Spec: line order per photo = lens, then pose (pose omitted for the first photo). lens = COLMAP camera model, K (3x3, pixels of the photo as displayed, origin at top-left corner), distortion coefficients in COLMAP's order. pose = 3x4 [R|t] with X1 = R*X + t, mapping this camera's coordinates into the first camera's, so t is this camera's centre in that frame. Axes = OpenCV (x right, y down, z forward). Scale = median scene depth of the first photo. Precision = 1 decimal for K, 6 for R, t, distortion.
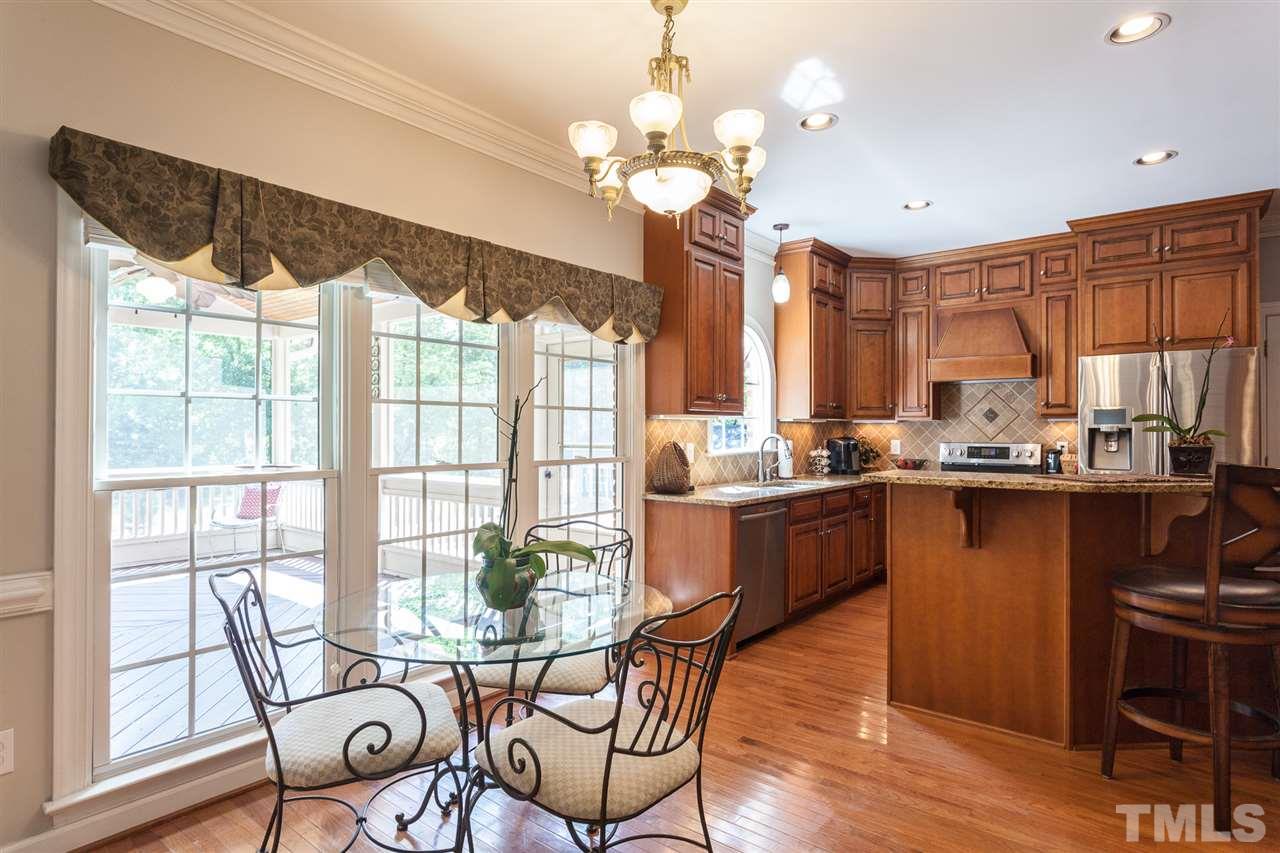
lens RADIAL K [[714.2, 0, 630.6], [0, 714.2, 427.1], [0, 0, 1]] dist [0.010092, -0.004023]
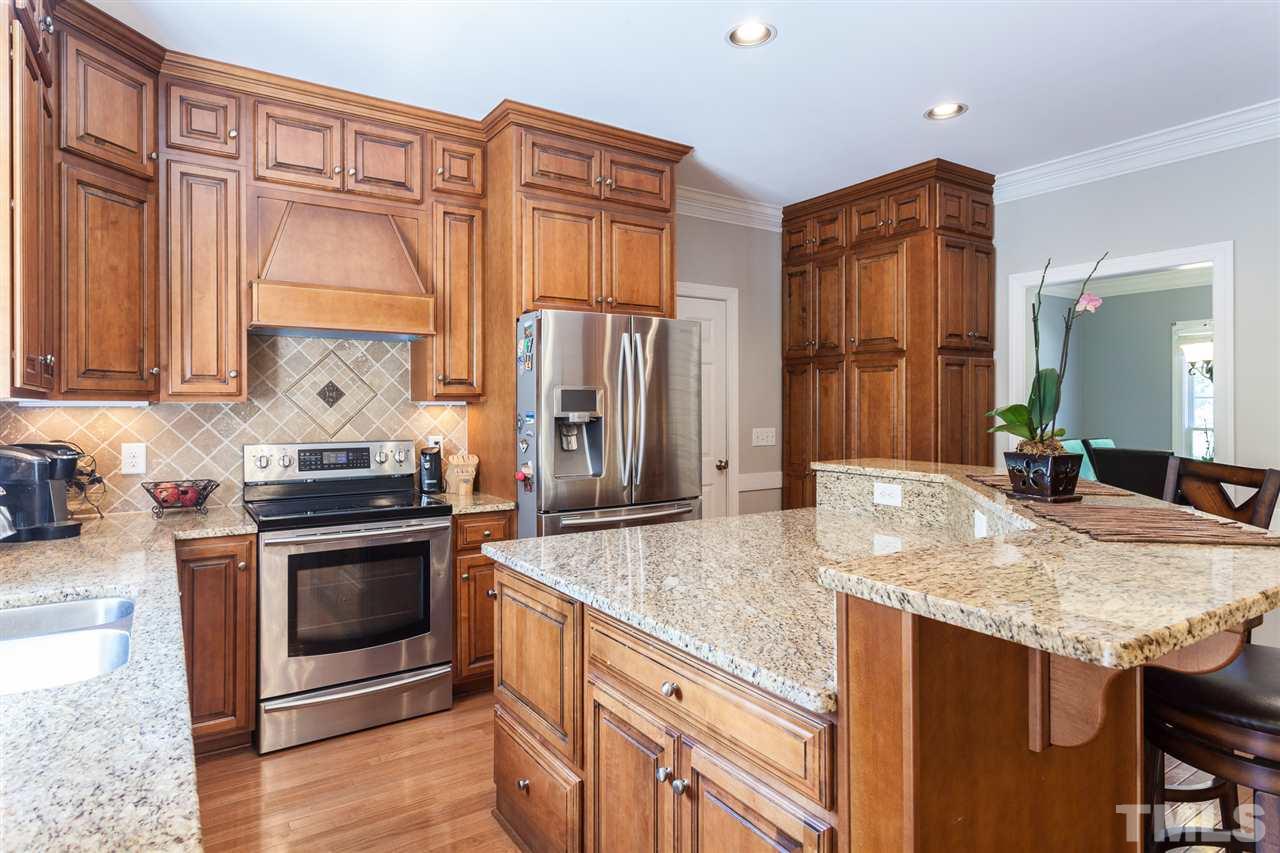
lens RADIAL K [[714.2, 0, 639.0], [0, 714.2, 408.2], [0, 0, 1]] dist [0.010092, -0.004023]
pose [[0.294690, -0.005635, 0.955576, 0.022544], [-0.001512, 0.999979, 0.006364, -0.010377], [-0.955592, -0.003320, 0.294675, 0.658886]]
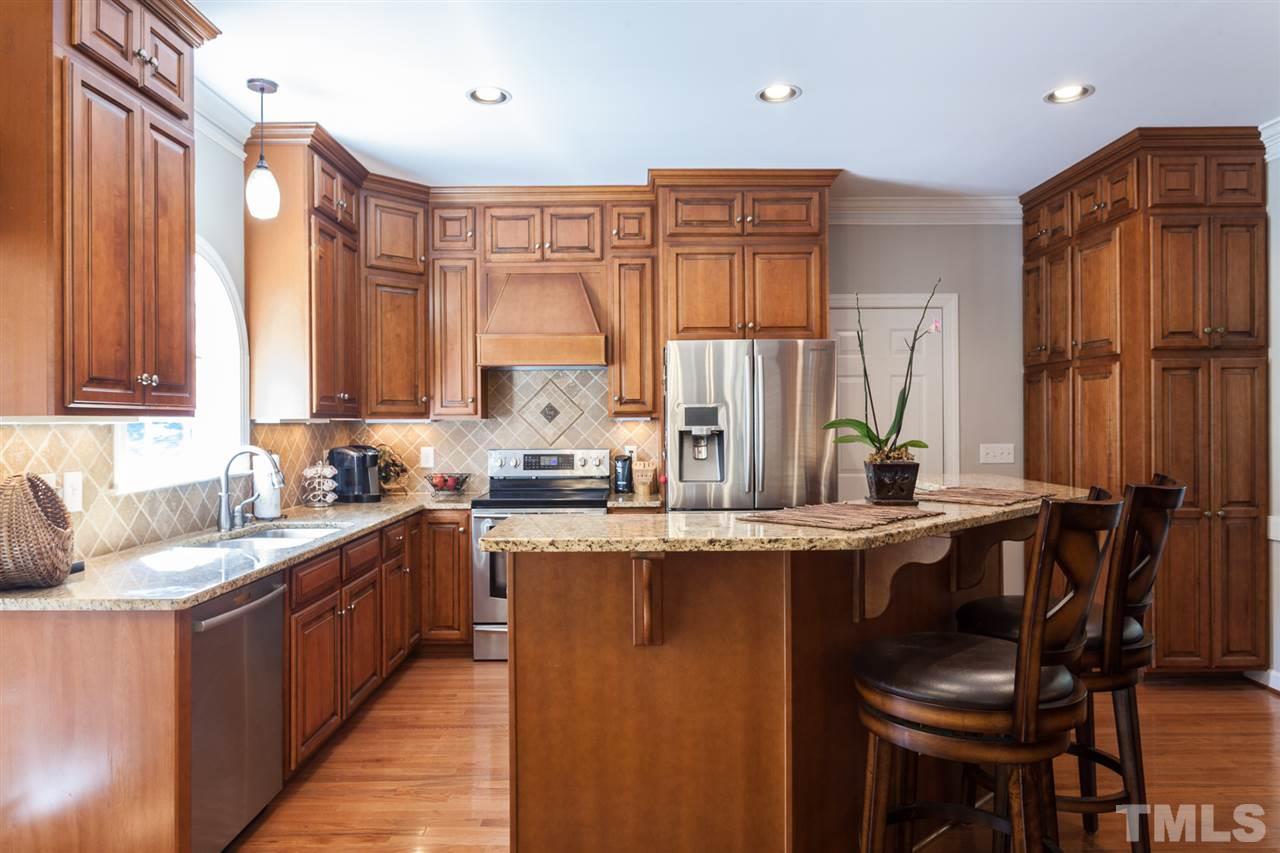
lens RADIAL K [[824.6, 0, 649.0], [0, 824.6, 423.0], [0, 0, 1]] dist [-0.005455, 0.003297]
pose [[0.769218, -0.008271, 0.638932, 0.024391], [0.005435, 0.999965, 0.006402, -0.011830], [-0.638963, -0.001452, 0.769236, 0.285516]]
